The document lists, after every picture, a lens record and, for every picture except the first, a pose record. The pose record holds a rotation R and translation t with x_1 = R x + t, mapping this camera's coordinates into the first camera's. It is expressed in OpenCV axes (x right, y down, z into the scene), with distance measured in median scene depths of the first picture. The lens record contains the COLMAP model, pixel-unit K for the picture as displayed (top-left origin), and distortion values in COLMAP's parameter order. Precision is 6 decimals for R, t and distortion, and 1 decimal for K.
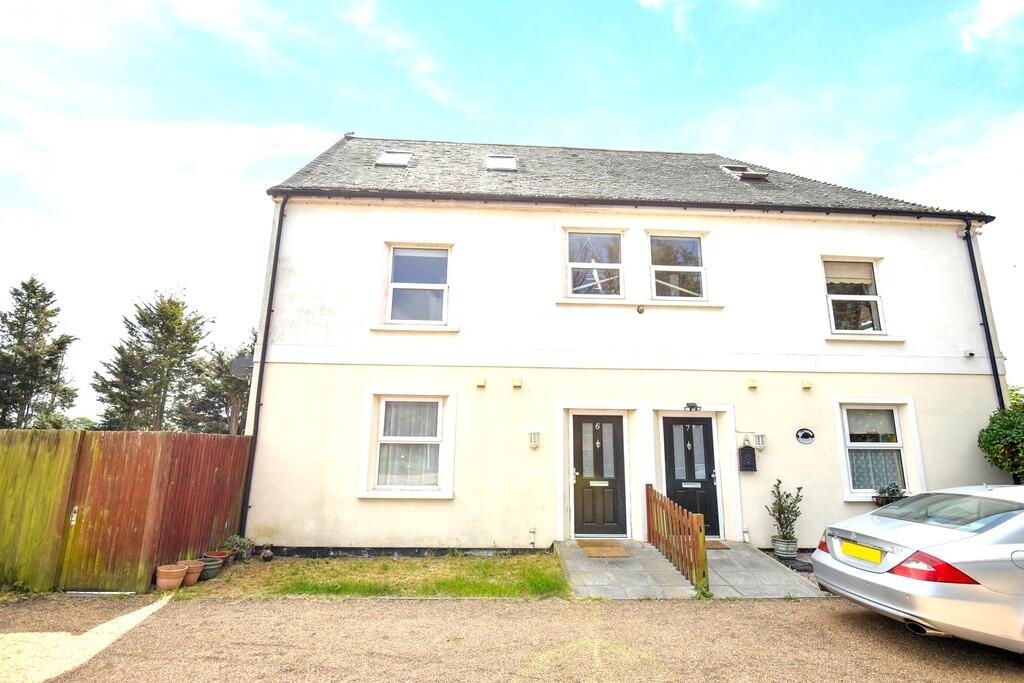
lens RADIAL K [[480.6, 0, 513.5], [0, 480.6, 346.1], [0, 0, 1]] dist [-0.006014, -0.000812]
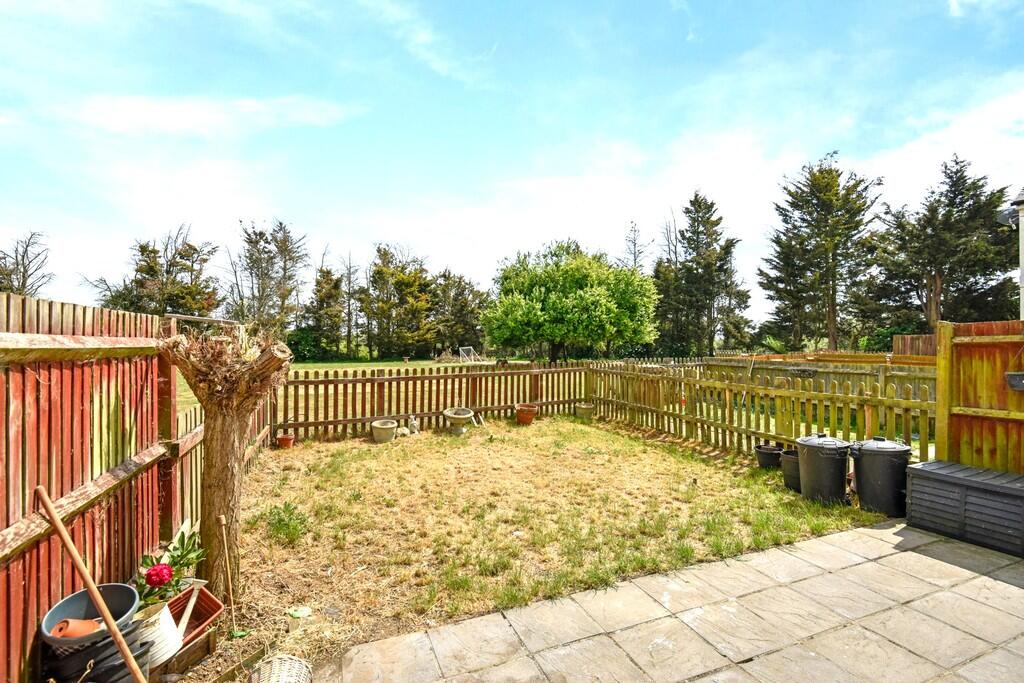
lens RADIAL K [[480.6, 0, 513.4], [0, 480.6, 344.9], [0, 0, 1]] dist [-0.006014, -0.000812]
pose [[0.338970, -0.015261, -0.940674, -0.130751], [0.207560, 0.976444, 0.058952, 0.040117], [0.917616, -0.215229, 0.334153, 0.181808]]
